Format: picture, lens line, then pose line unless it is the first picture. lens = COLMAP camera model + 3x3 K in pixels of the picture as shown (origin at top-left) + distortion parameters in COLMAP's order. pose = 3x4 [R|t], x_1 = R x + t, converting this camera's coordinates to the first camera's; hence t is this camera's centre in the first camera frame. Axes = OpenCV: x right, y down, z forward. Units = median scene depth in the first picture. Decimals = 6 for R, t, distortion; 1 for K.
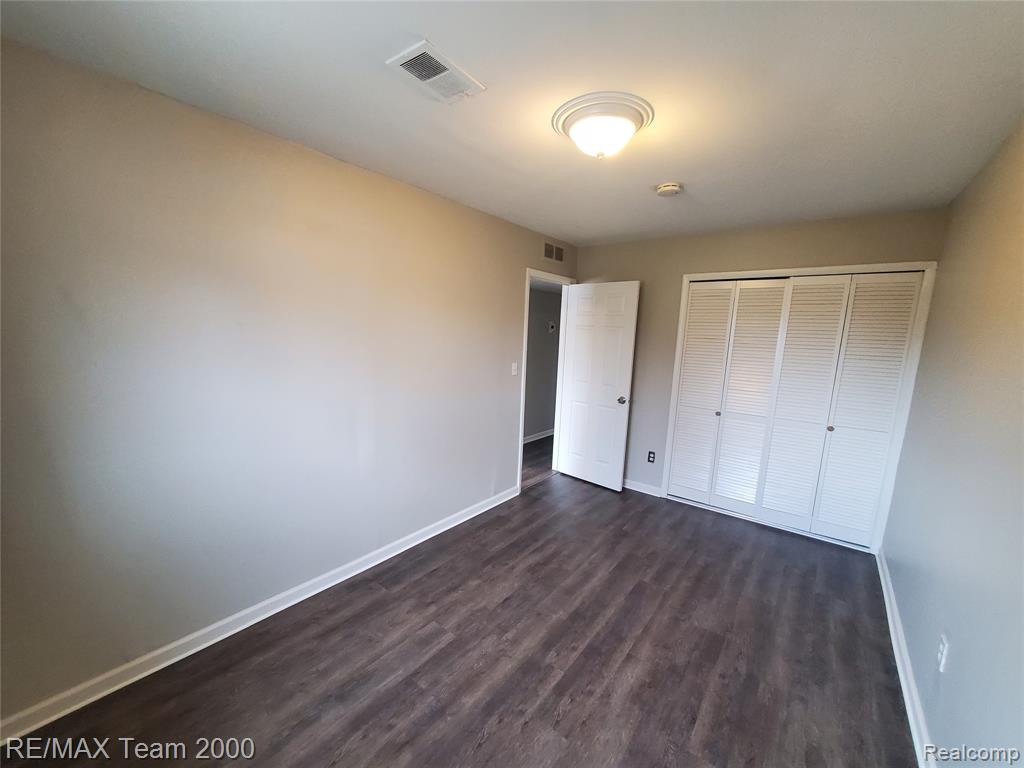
lens RADIAL K [[405.1, 0, 505.4], [0, 405.1, 393.2], [0, 0, 1]] dist [-0.001297, -0.000119]
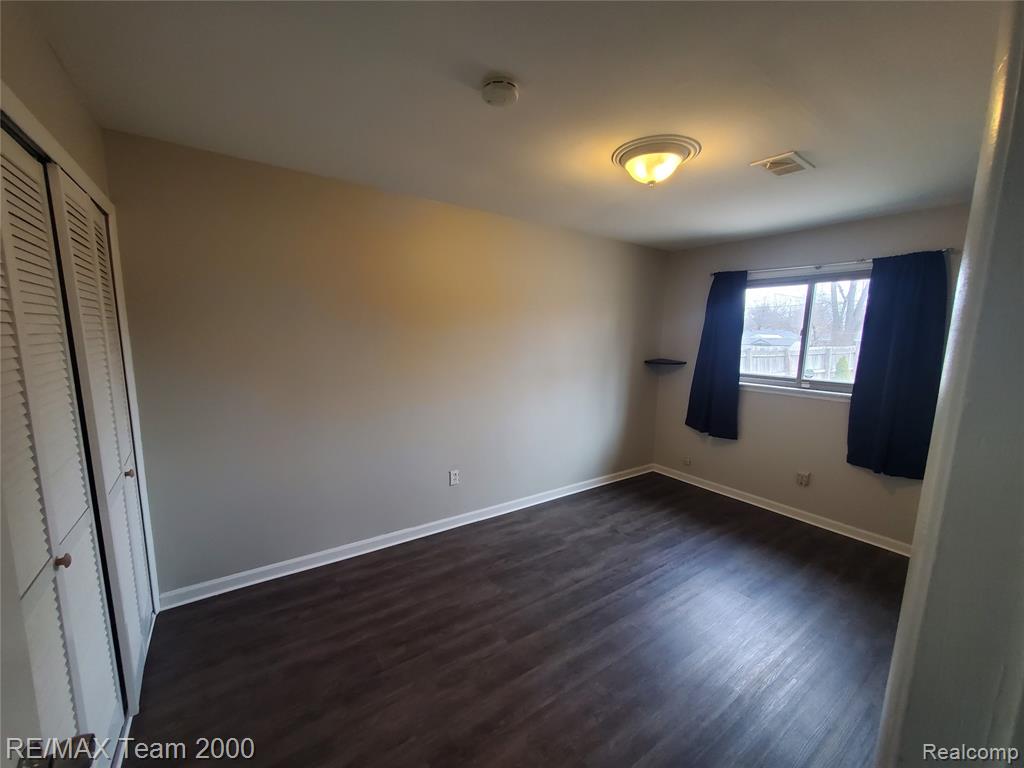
lens RADIAL K [[405.1, 0, 505.4], [0, 405.1, 393.2], [0, 0, 1]] dist [-0.001297, -0.000119]
pose [[-0.956226, -0.095928, 0.276459, 0.201217], [-0.008596, 0.953543, 0.301134, -0.273325], [-0.292502, 0.285575, -0.912628, 1.846863]]
